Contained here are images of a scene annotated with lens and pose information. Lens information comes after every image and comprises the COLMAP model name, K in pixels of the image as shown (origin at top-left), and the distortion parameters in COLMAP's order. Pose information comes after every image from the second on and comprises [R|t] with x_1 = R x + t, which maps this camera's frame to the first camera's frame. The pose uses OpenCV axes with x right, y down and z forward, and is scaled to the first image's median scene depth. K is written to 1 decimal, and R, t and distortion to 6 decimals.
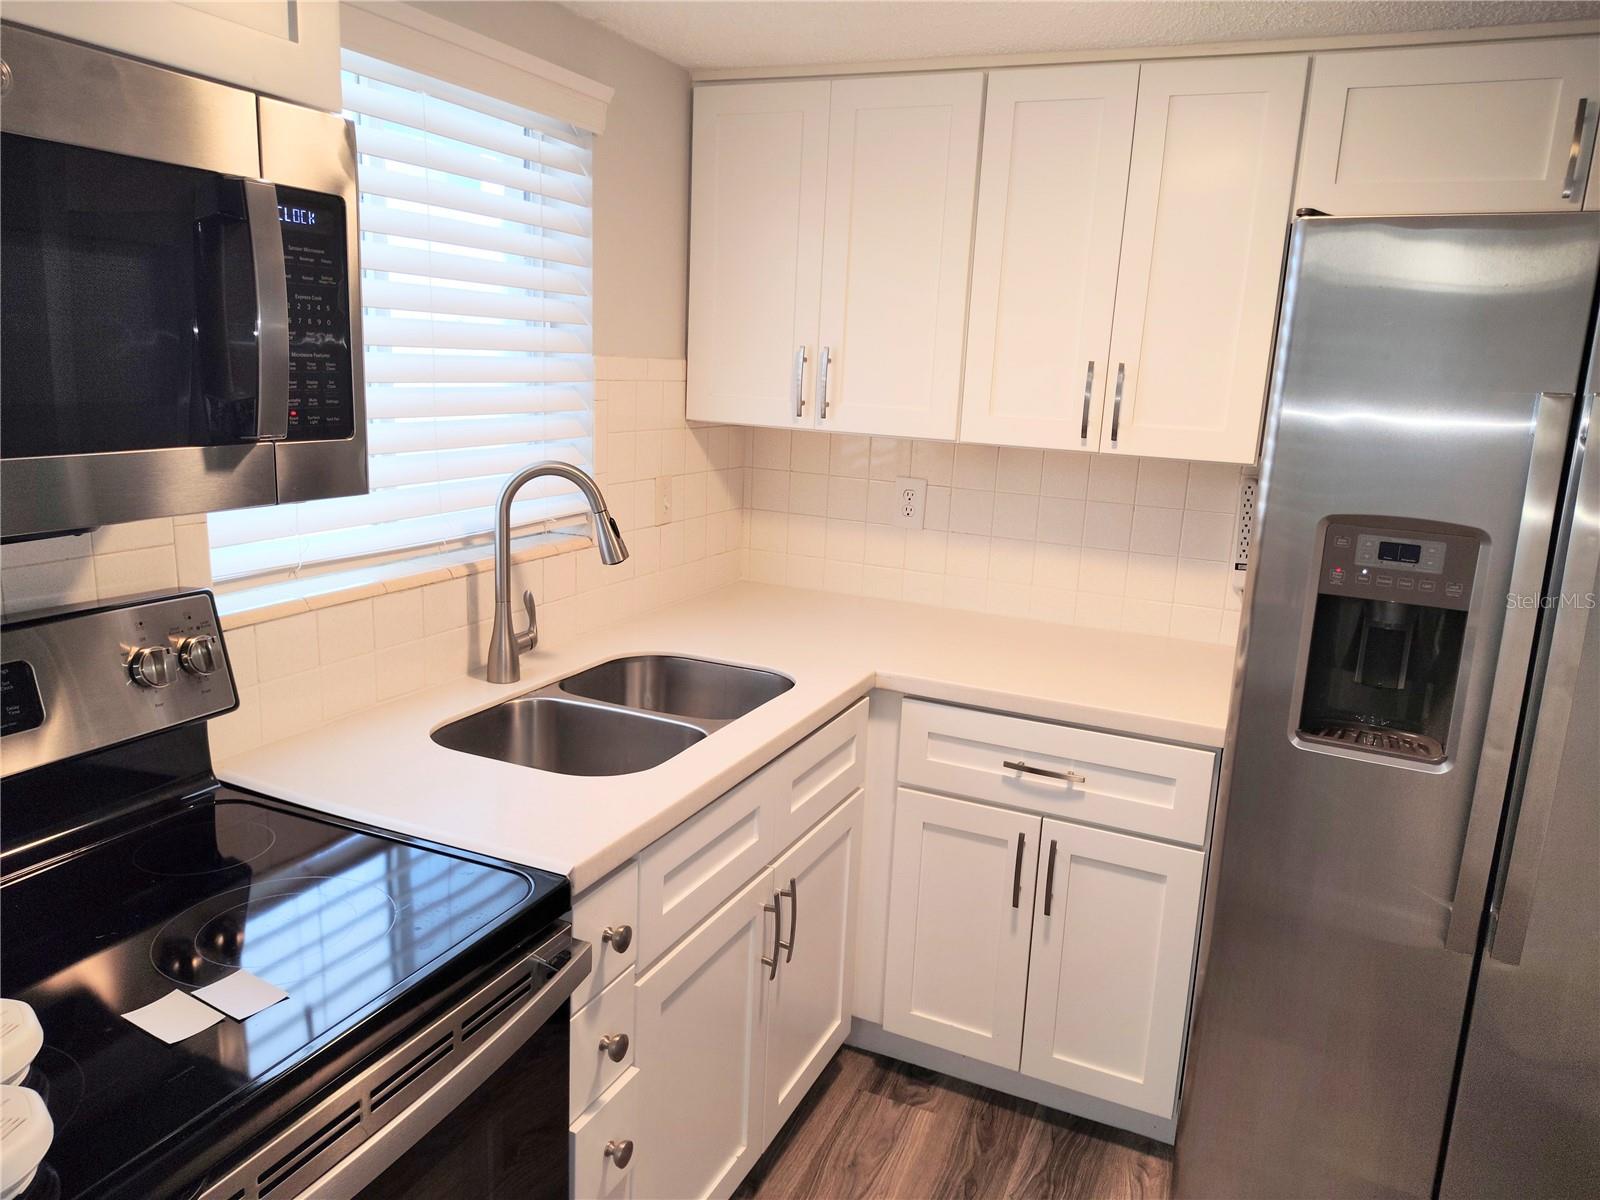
lens RADIAL K [[1137.9, 0, 800.4], [0, 1137.9, 604.5], [0, 0, 1]] dist [0.058775, -0.071900]
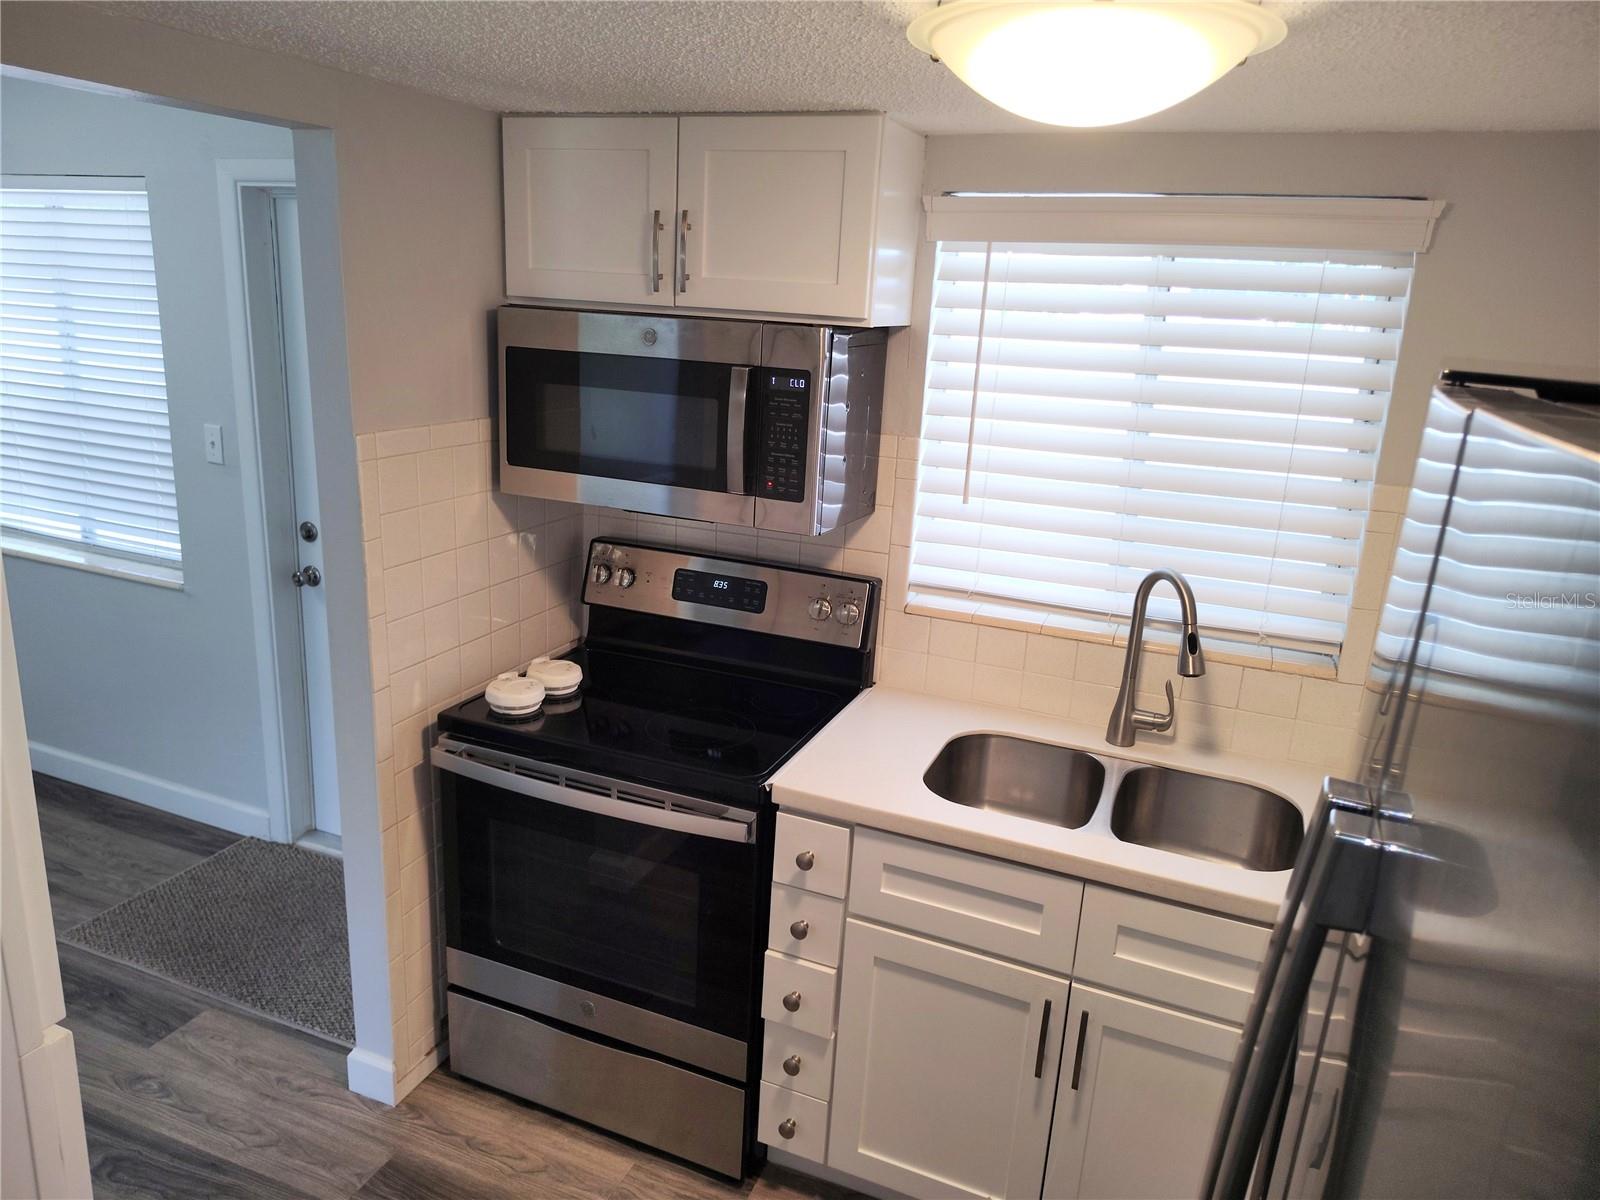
lens RADIAL K [[1137.9, 0, 800.4], [0, 1137.9, 604.5], [0, 0, 1]] dist [0.058775, -0.071900]
pose [[0.027607, 0.222231, -0.974603, 1.213268], [-0.256375, 0.943937, 0.207976, -0.323677], [0.966183, 0.244123, 0.083034, 0.797912]]
